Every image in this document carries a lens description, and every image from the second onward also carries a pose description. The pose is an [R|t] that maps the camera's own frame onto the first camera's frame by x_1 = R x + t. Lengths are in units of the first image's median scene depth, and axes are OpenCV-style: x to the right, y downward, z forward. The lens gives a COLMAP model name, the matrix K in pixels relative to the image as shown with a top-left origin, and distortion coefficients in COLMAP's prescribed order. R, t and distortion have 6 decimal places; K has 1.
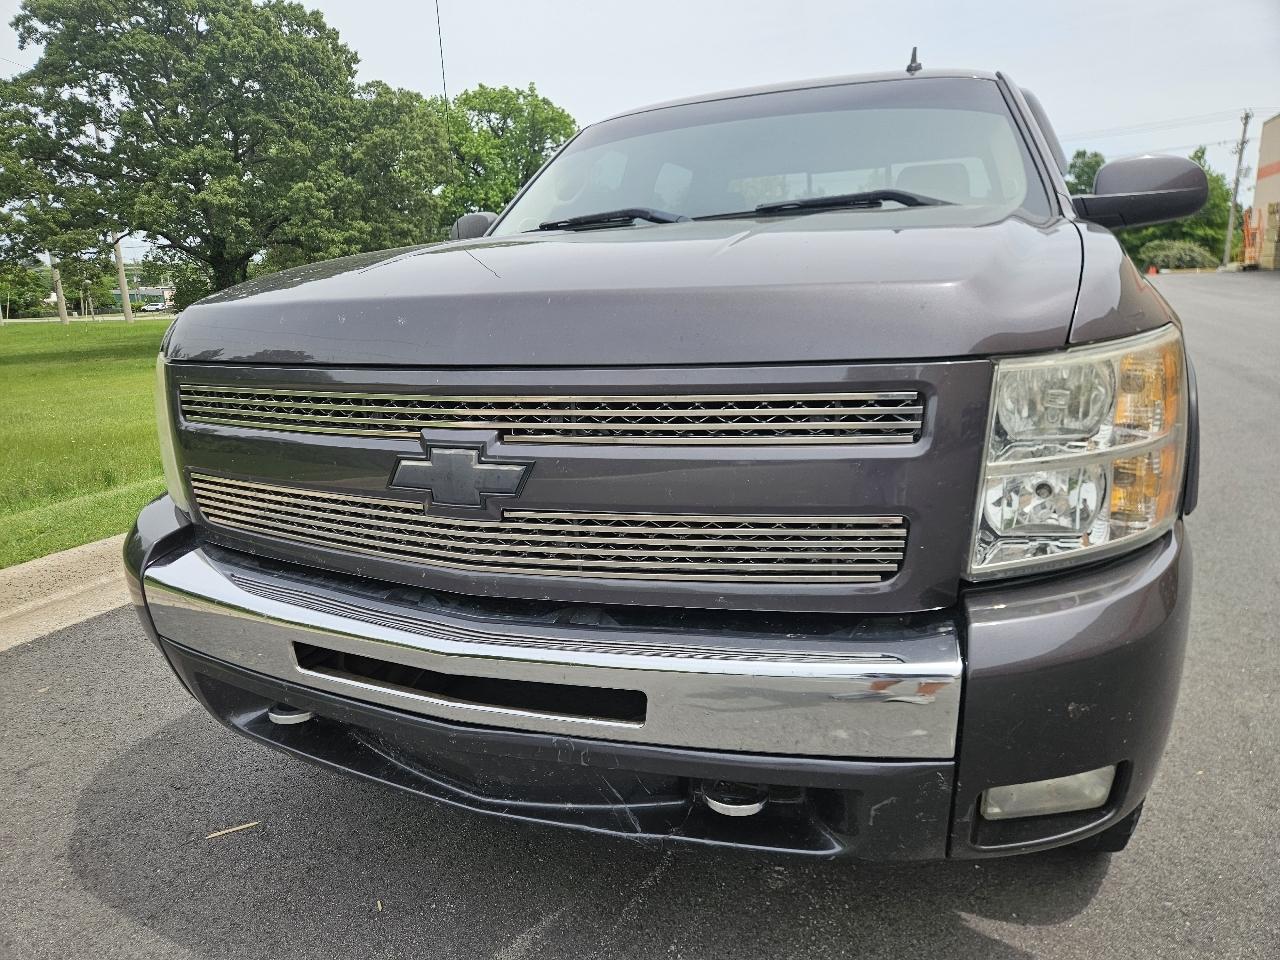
lens RADIAL K [[859.2, 0, 628.6], [0, 859.2, 471.6], [0, 0, 1]] dist [0.061386, -0.048935]
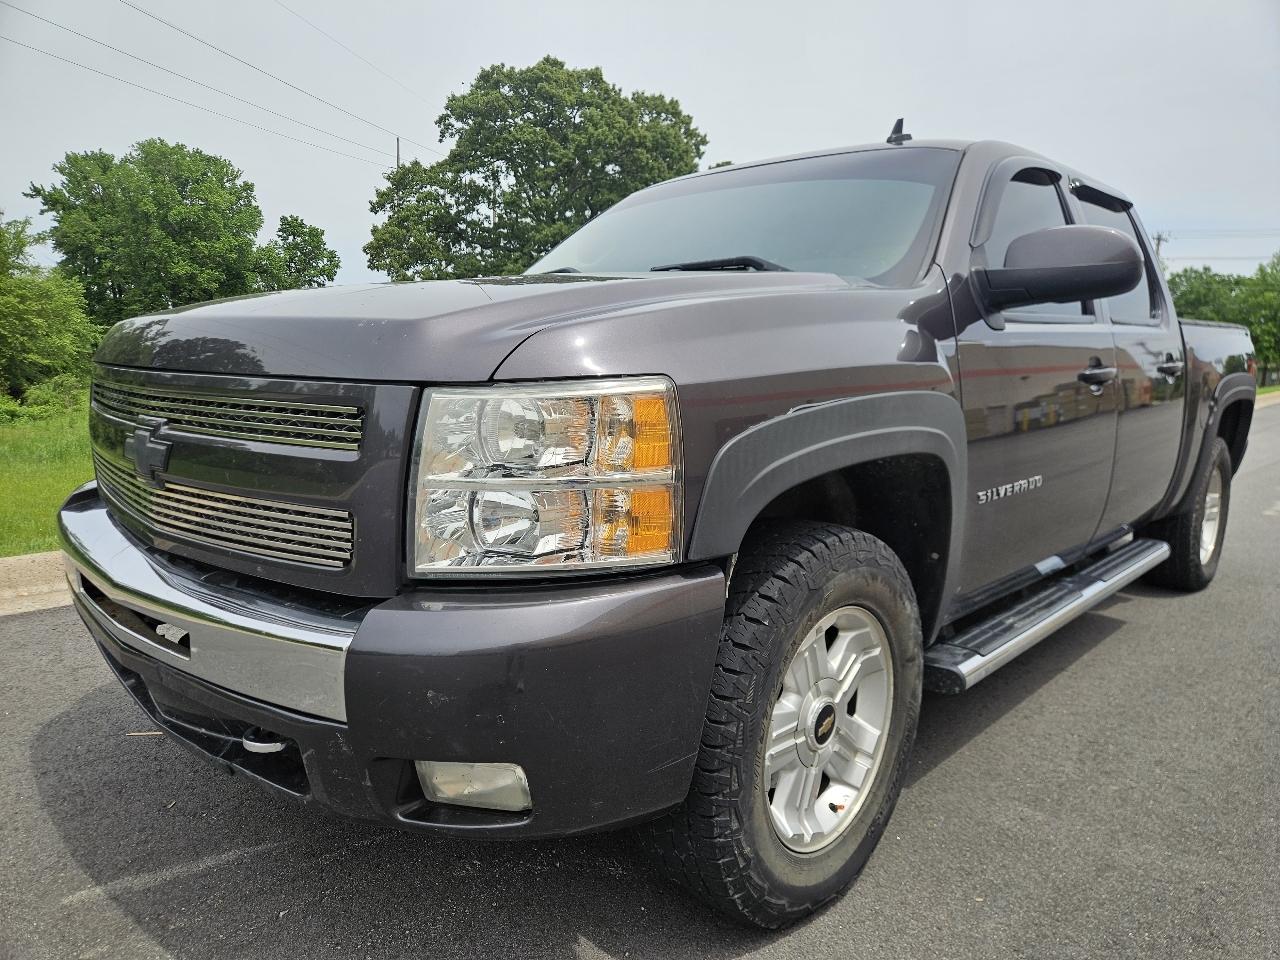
lens RADIAL K [[859.2, 0, 637.5], [0, 859.2, 487.5], [0, 0, 1]] dist [0.061386, -0.048935]
pose [[0.933297, 0.109987, -0.341848, 0.261700], [-0.130397, 0.990762, -0.037234, 0.002698], [0.334595, 0.079327, 0.939017, 0.003224]]
